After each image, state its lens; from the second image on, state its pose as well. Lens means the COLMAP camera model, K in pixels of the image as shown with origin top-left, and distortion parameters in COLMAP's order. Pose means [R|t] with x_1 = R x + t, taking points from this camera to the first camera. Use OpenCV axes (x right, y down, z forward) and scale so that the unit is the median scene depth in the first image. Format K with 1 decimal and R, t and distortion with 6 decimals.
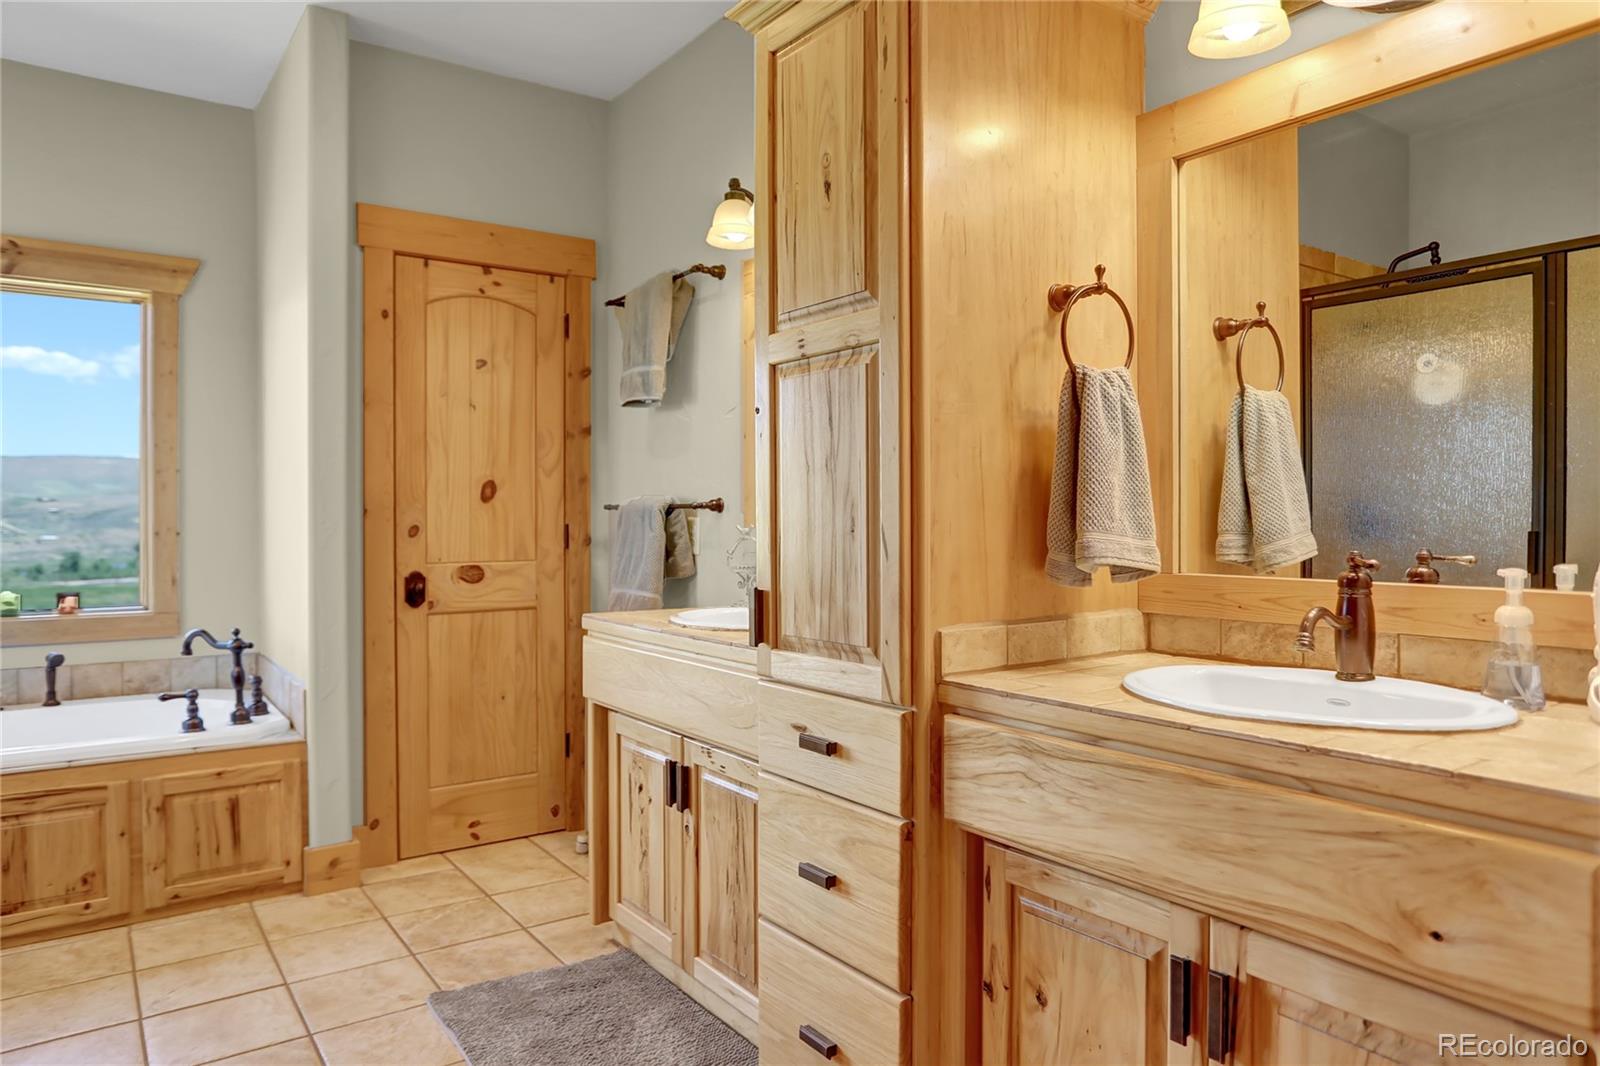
lens RADIAL K [[1022.2, 0, 801.6], [0, 1022.2, 533.4], [0, 0, 1]] dist [0.006271, 0.000408]
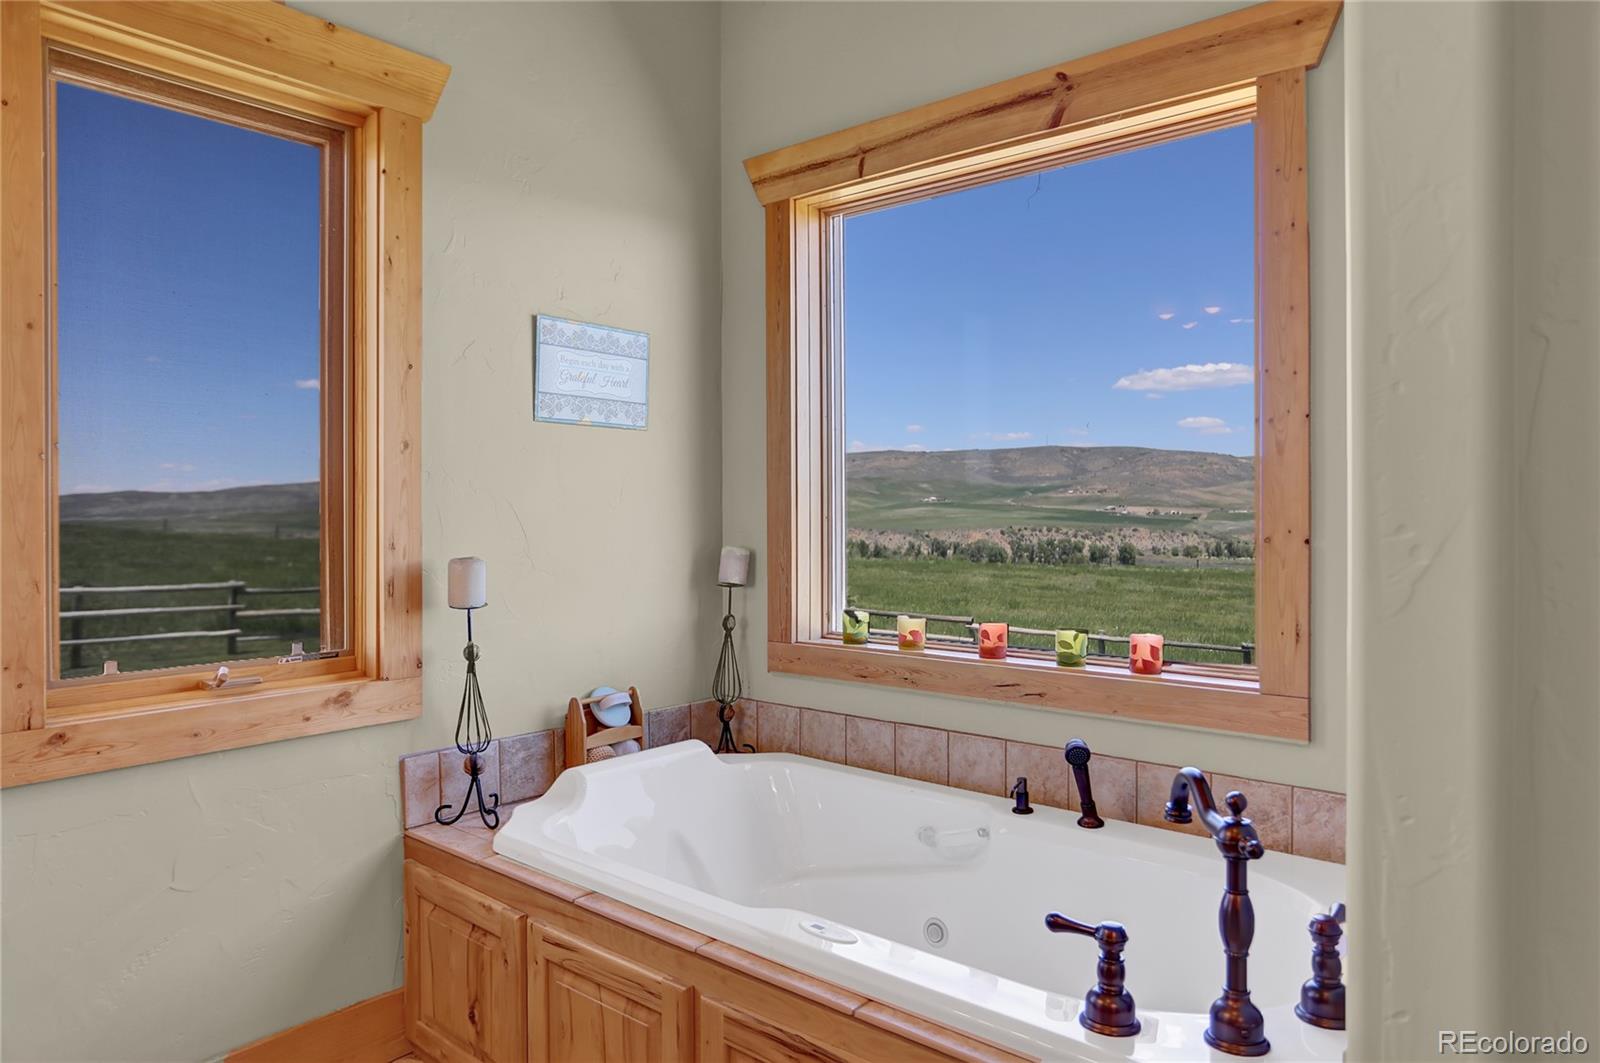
lens RADIAL K [[1010.1, 0, 751.9], [0, 1010.1, 503.3], [0, 0, 1]] dist [-0.022871, 0.001885]
pose [[0.216157, -0.003698, -0.976352, -0.217181], [-0.012010, 0.999907, -0.006446, -0.015547], [0.976285, 0.013119, 0.216092, 0.744581]]
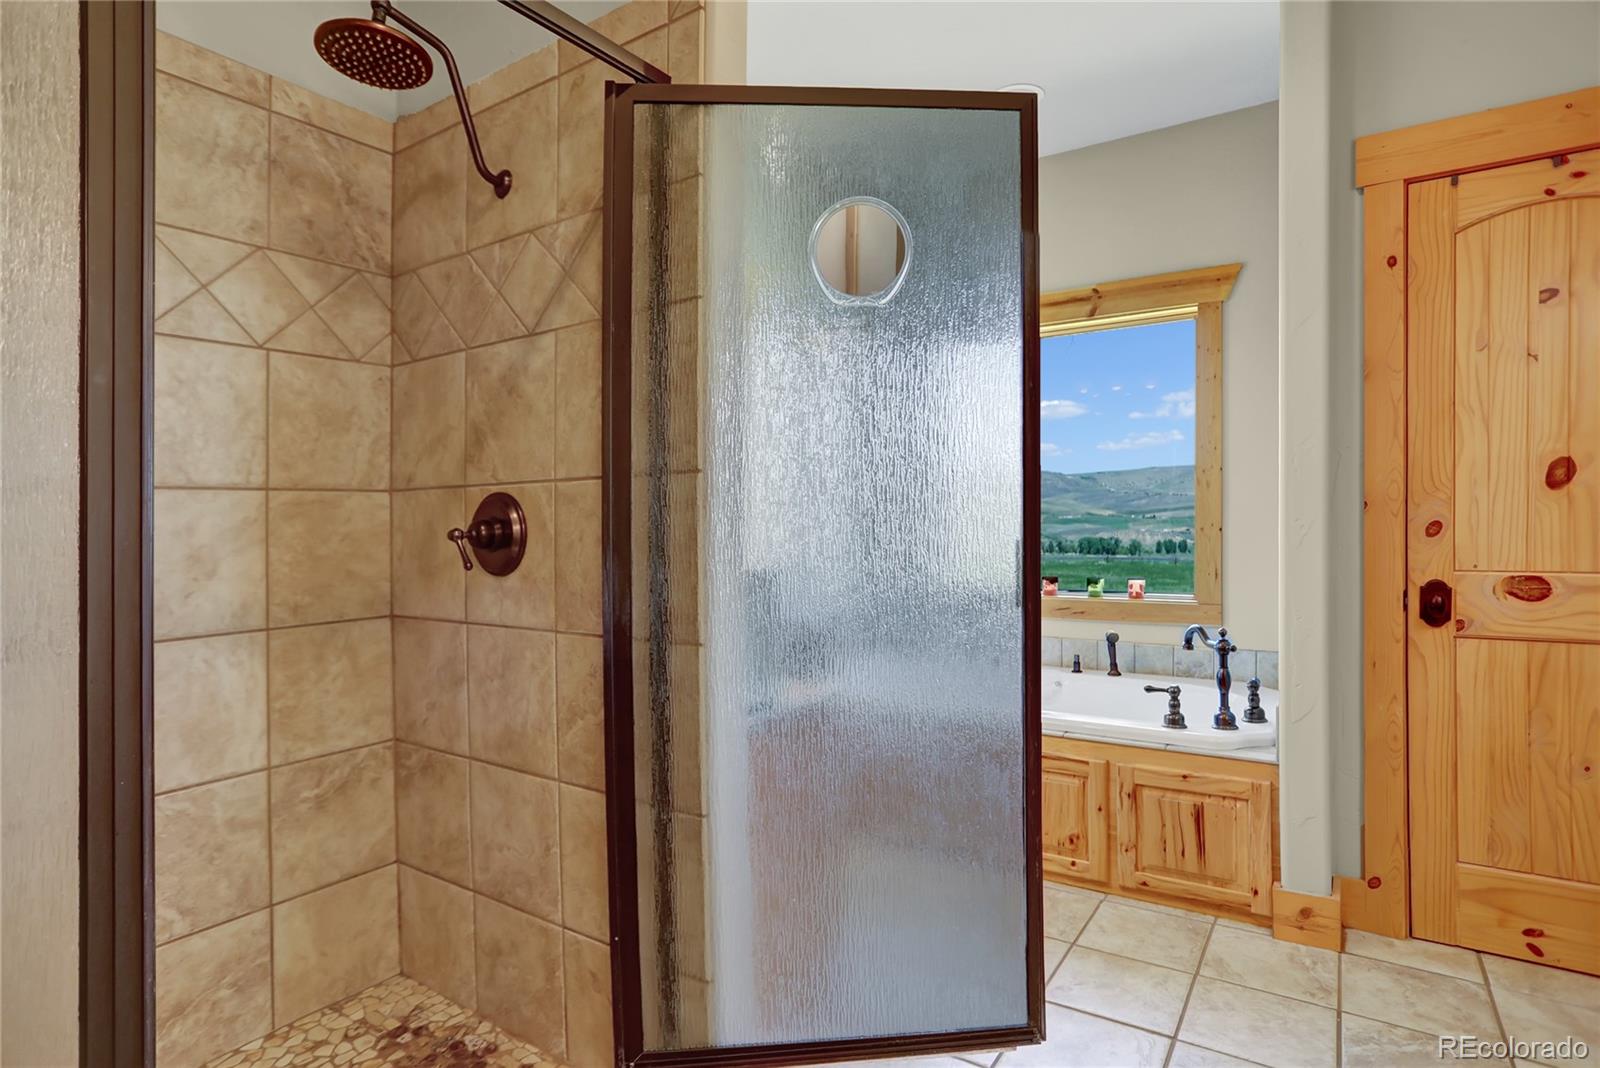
lens RADIAL K [[840.7, 0, 801.8], [0, 840.7, 527.8], [0, 0, 1]] dist [-0.028426, 0.008239]
pose [[0.356334, 0.004915, -0.934346, 0.045353], [0.005415, 0.999959, 0.007326, -0.011315], [0.934343, -0.007670, 0.356293, 0.352544]]
